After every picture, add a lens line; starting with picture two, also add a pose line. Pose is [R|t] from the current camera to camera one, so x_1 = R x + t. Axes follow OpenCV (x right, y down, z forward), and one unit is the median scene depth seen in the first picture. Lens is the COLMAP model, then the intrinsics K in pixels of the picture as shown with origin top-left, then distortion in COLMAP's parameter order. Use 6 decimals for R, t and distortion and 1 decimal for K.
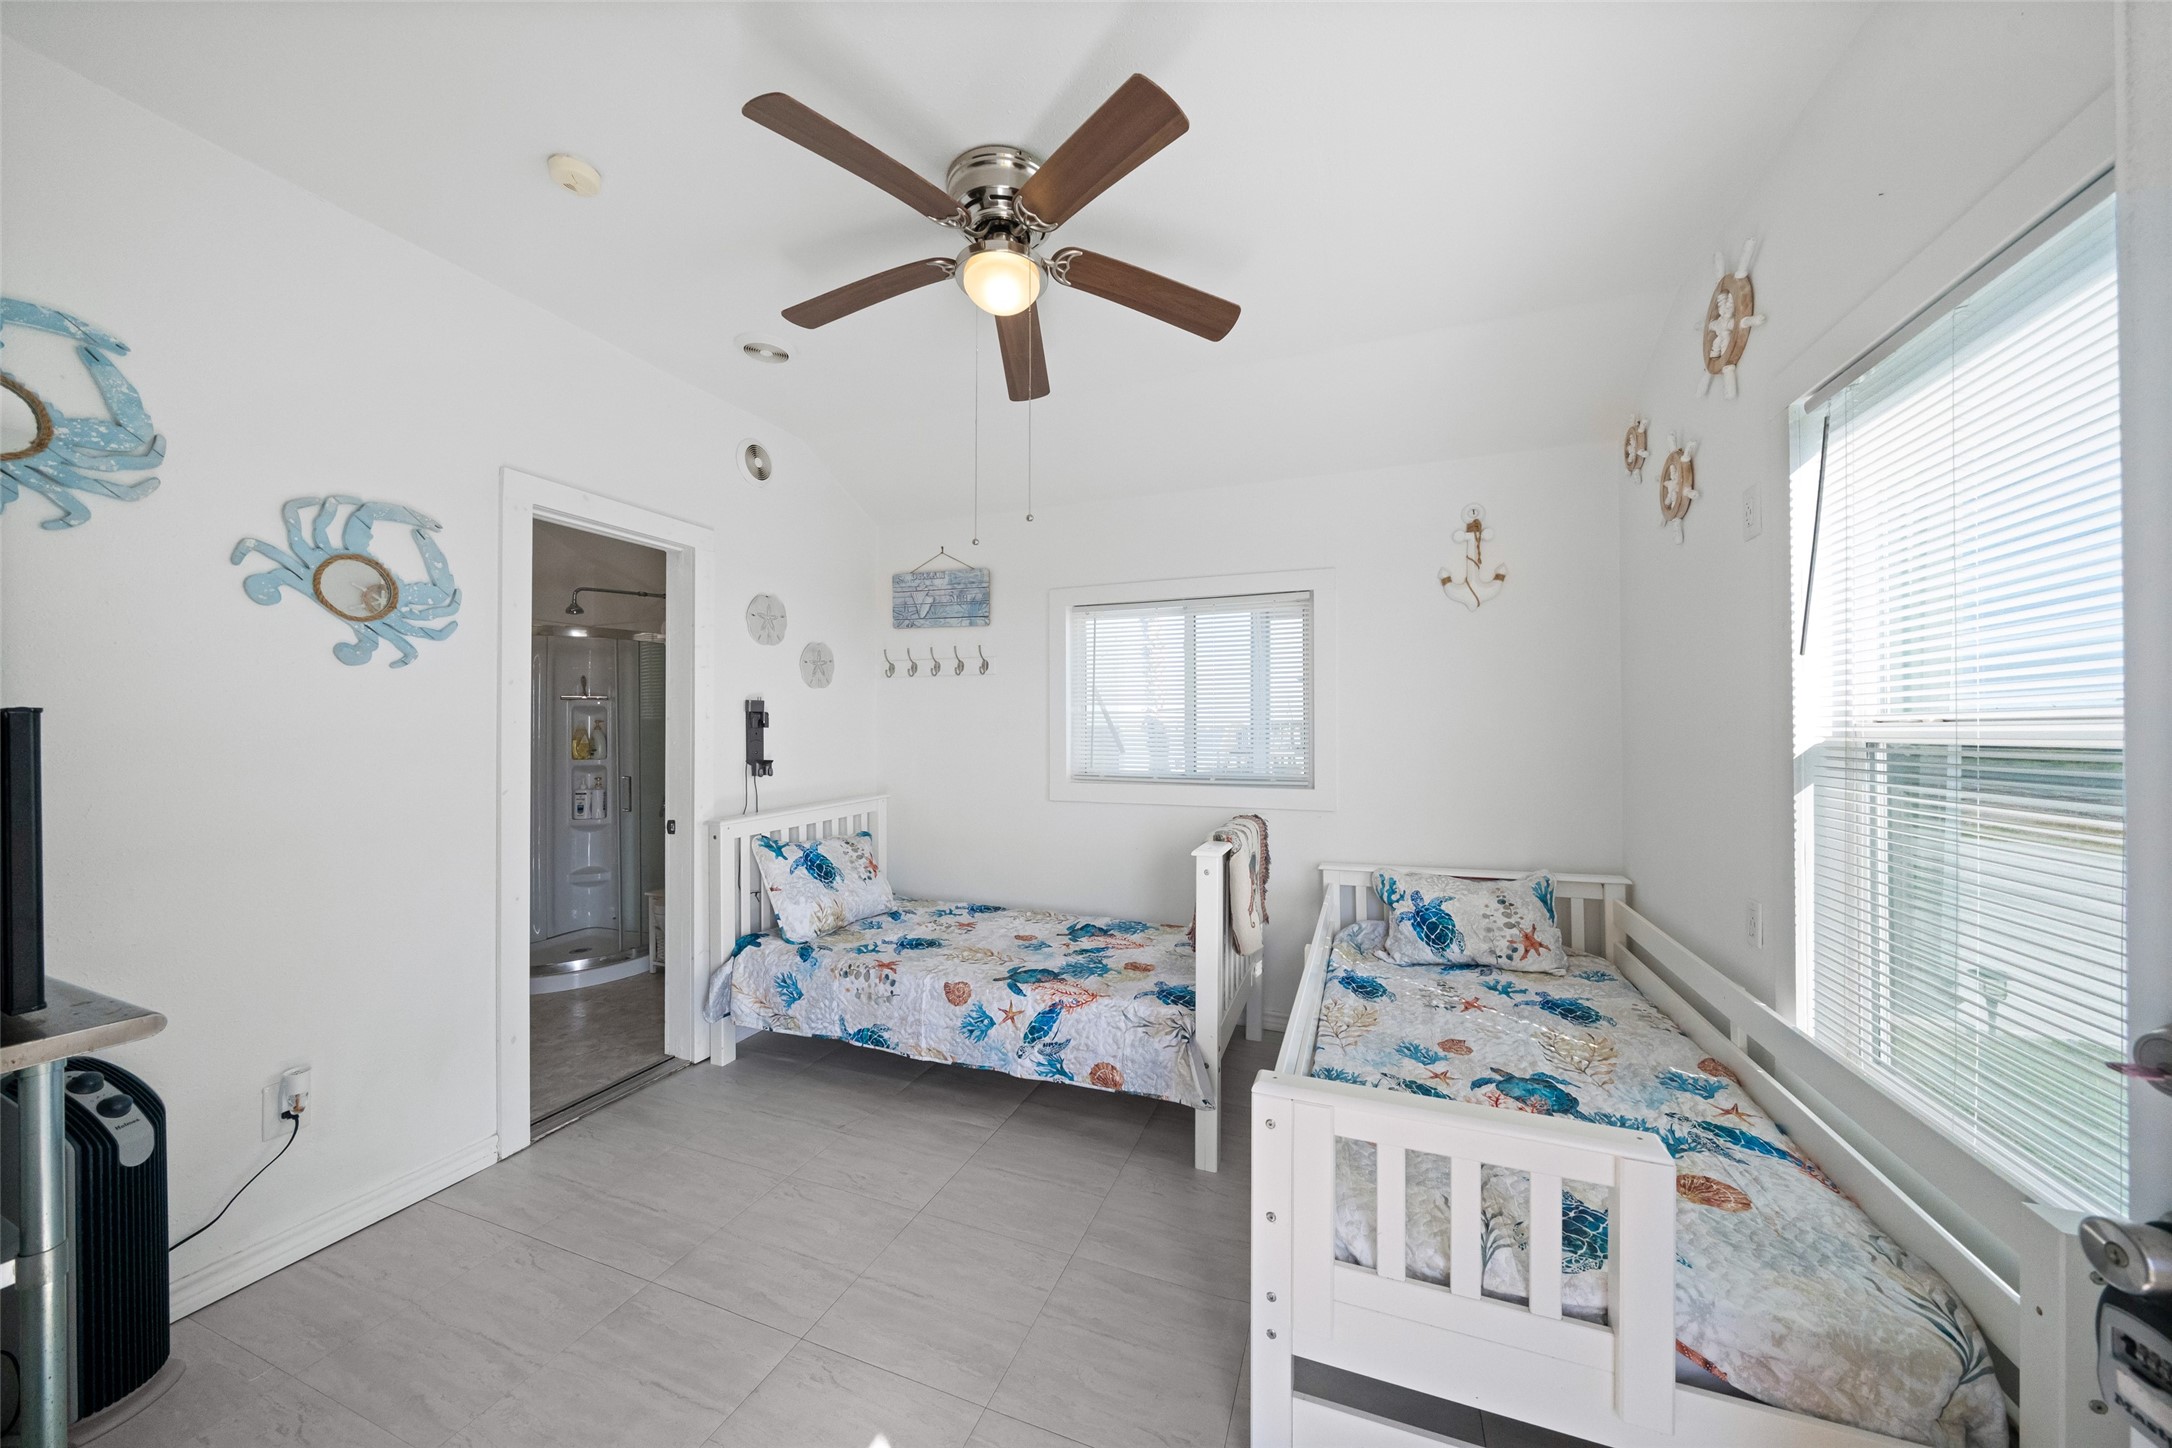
lens RADIAL K [[737.4, 0, 1082.6], [0, 737.4, 734.7], [0, 0, 1]] dist [-0.000949, -0.000083]
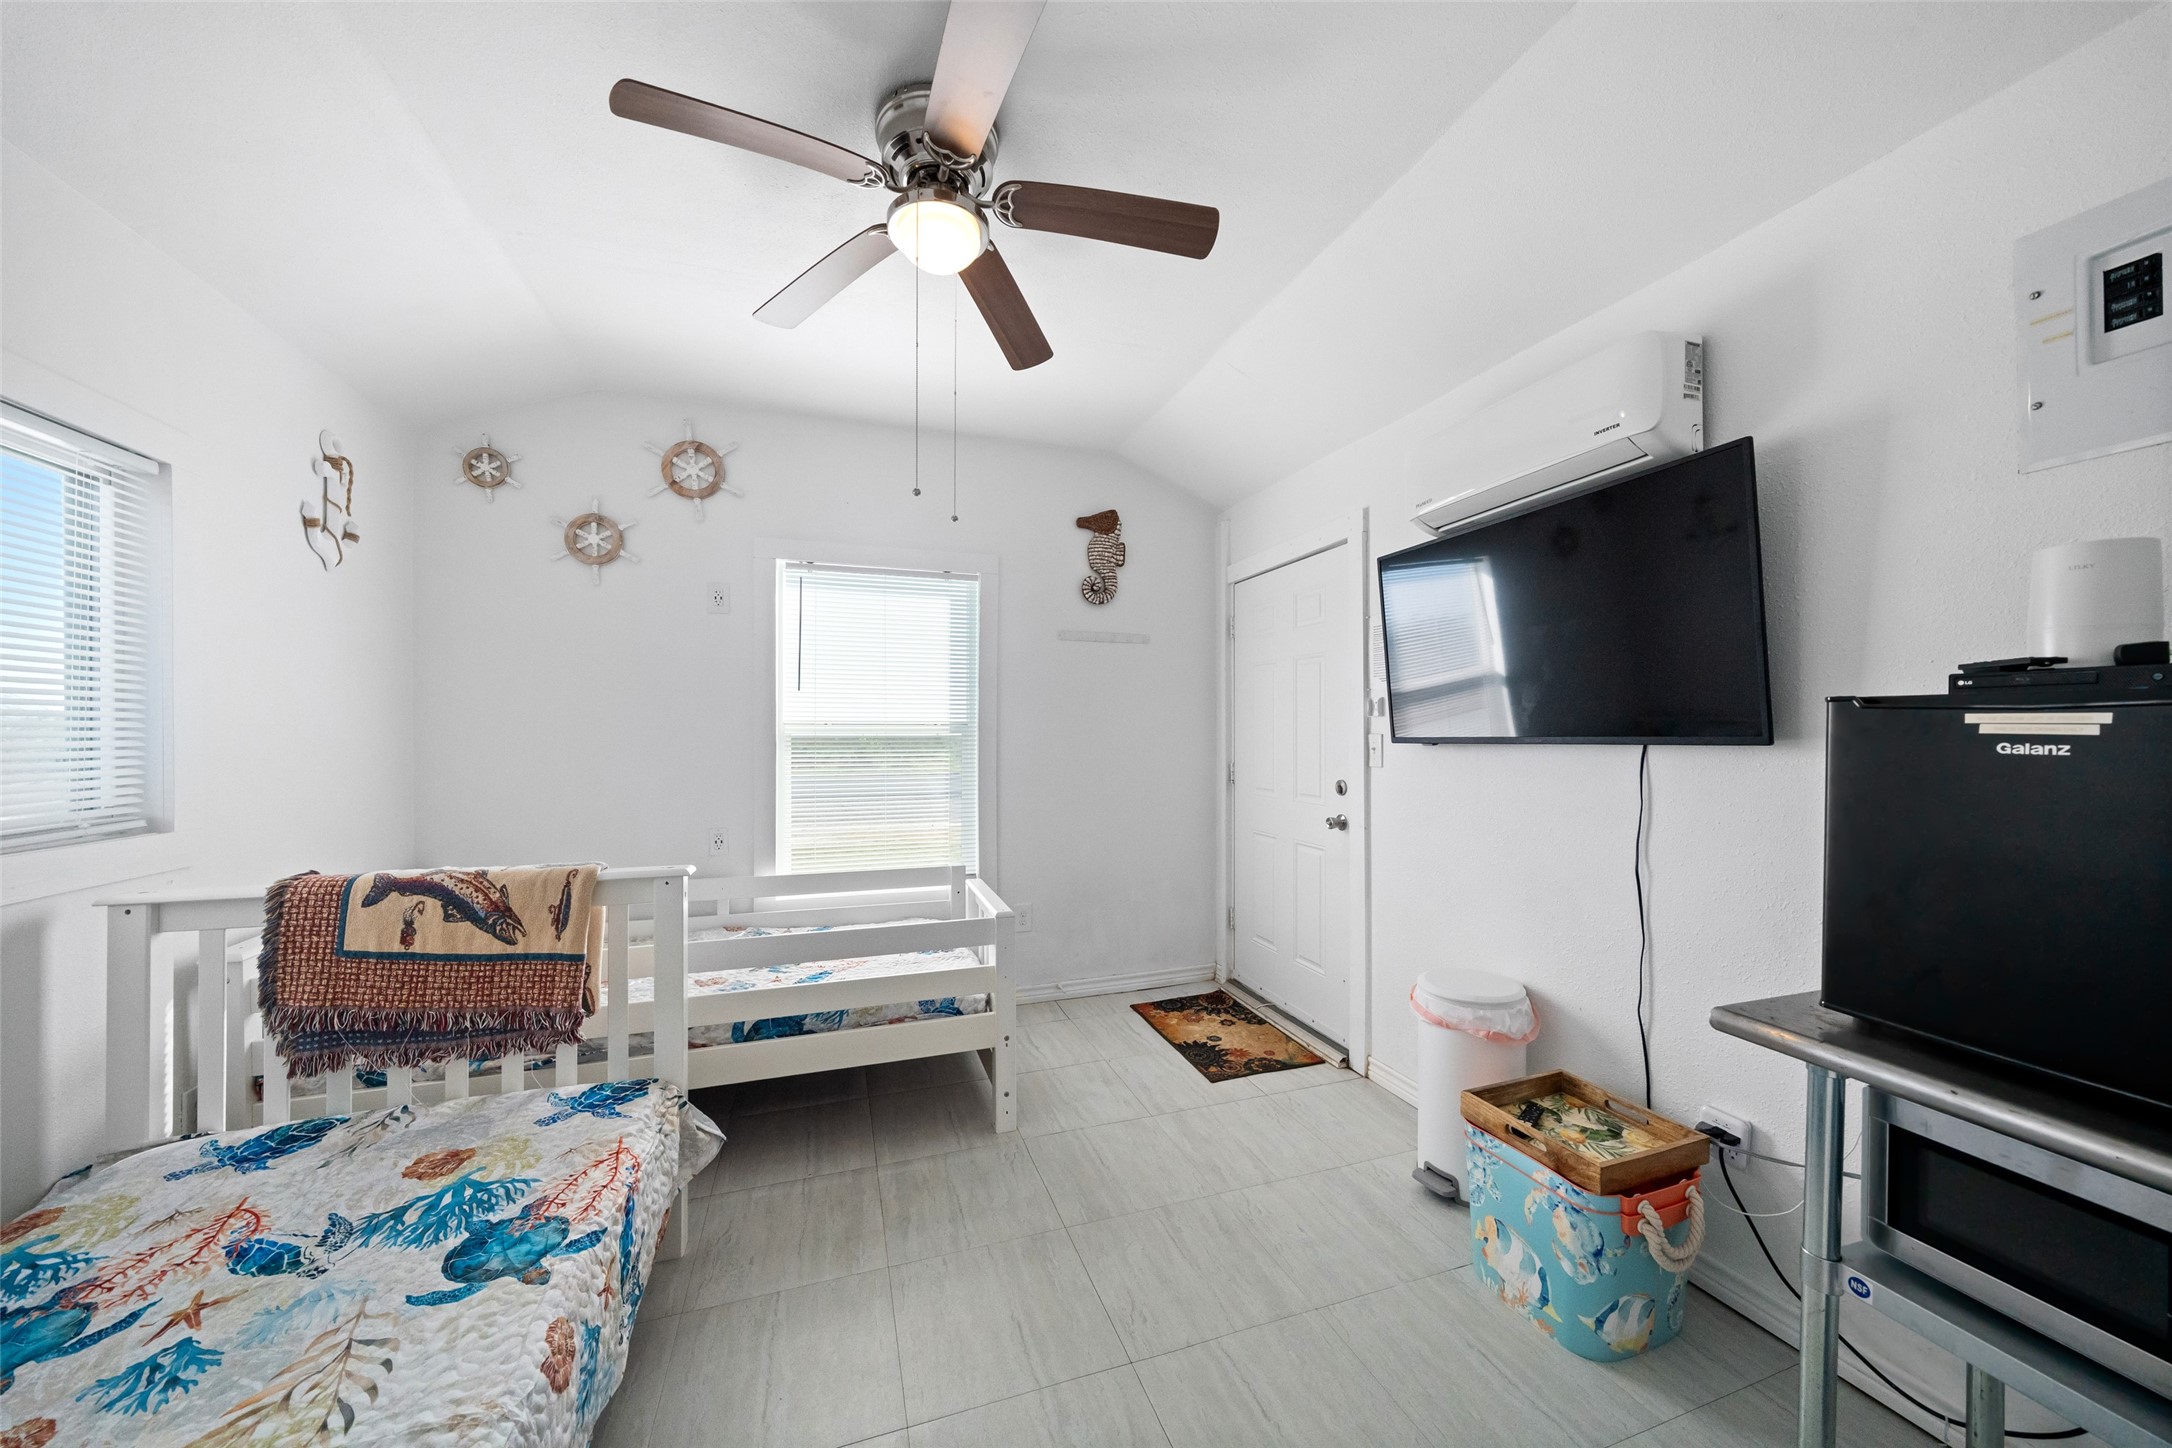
lens RADIAL K [[737.4, 0, 1084.0], [0, 737.4, 726.9], [0, 0, 1]] dist [-0.000949, -0.000083]
pose [[-0.640901, 0.003390, 0.767616, -0.634303], [0.001599, 0.999994, -0.003080, 0.000001], [-0.767622, -0.000746, -0.640902, 0.980509]]
